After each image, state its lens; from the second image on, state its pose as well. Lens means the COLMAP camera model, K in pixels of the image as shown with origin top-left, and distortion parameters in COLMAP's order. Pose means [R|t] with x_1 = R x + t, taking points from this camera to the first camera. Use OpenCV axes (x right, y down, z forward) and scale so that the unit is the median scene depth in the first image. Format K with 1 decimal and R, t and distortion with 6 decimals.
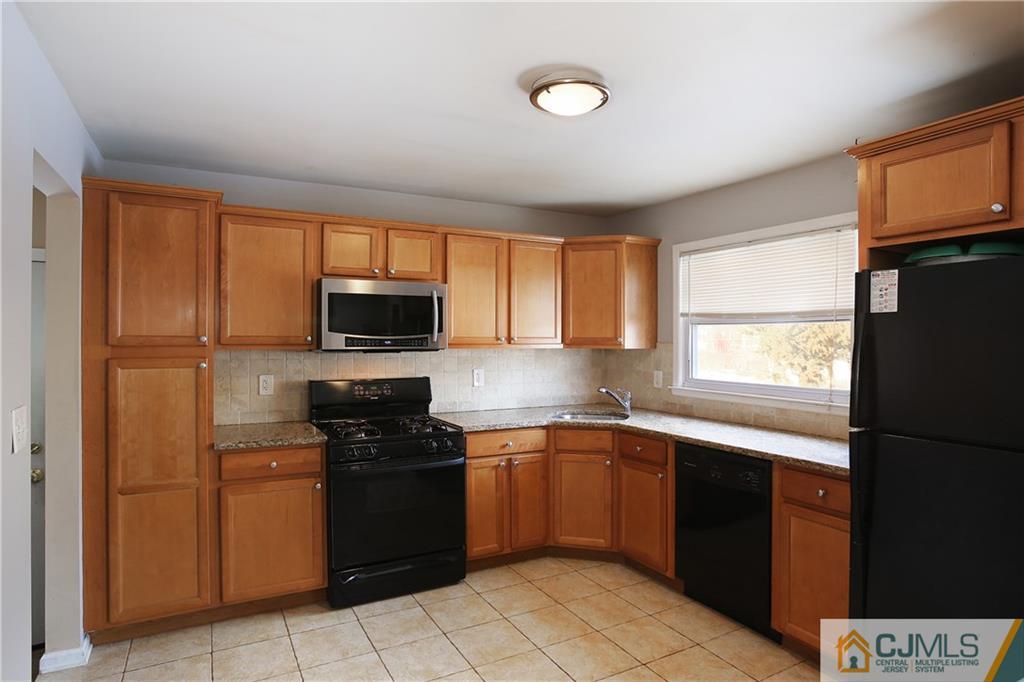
lens RADIAL K [[586.6, 0, 512.0], [0, 586.6, 341.0], [0, 0, 1]] dist [-0.003815, -0.000397]
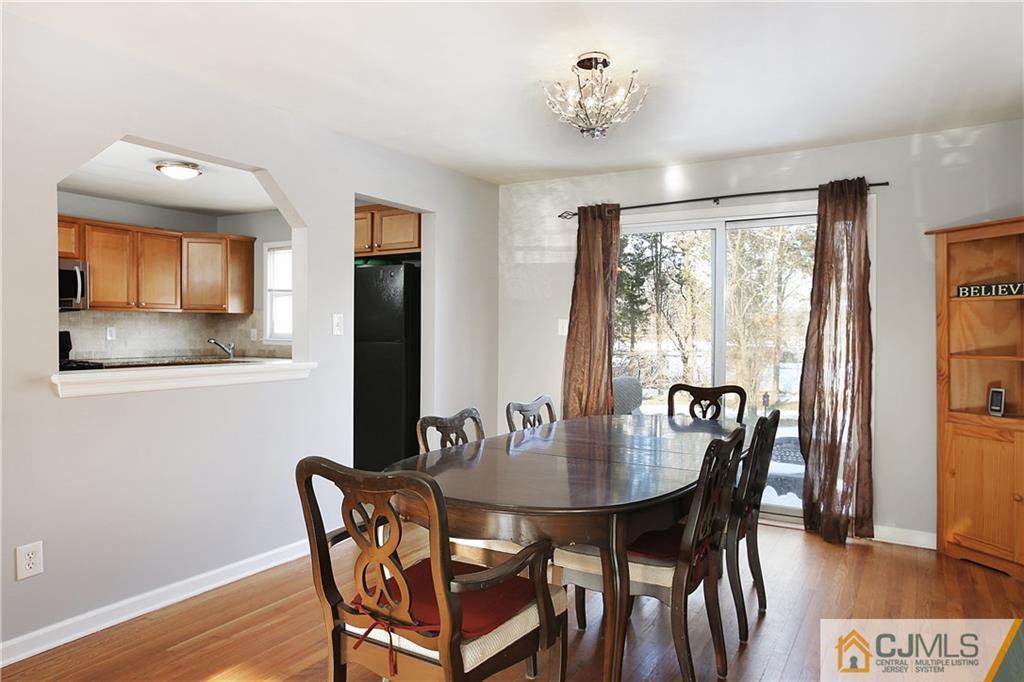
lens RADIAL K [[668.0, 0, 494.2], [0, 668.0, 335.1], [0, 0, 1]] dist [0.003786, 0.002497]
pose [[0.873020, -0.002208, 0.487679, -0.040711], [-0.001335, 0.999975, 0.006917, 0.057262], [-0.487683, -0.006690, 0.872995, -0.773475]]
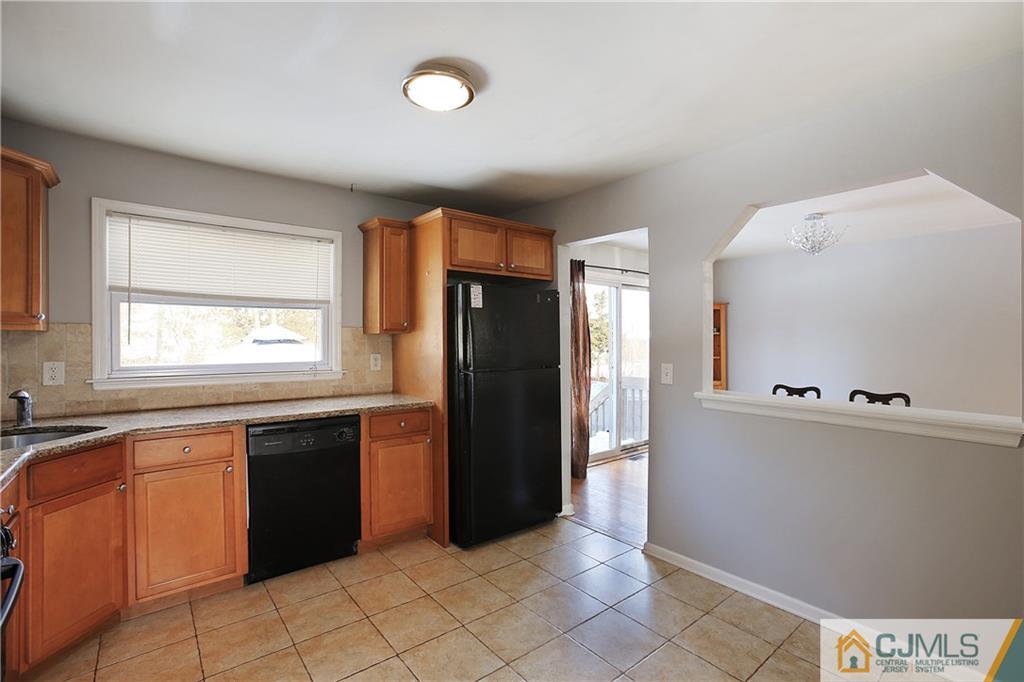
lens RADIAL K [[473.9, 0, 511.4], [0, 473.9, 335.1], [0, 0, 1]] dist [0.002059, 0.000885]
pose [[-0.171331, 0.002606, 0.985210, -0.445408], [0.003388, 0.999992, -0.002056, 0.021886], [-0.985208, 0.002986, -0.171339, 0.576141]]
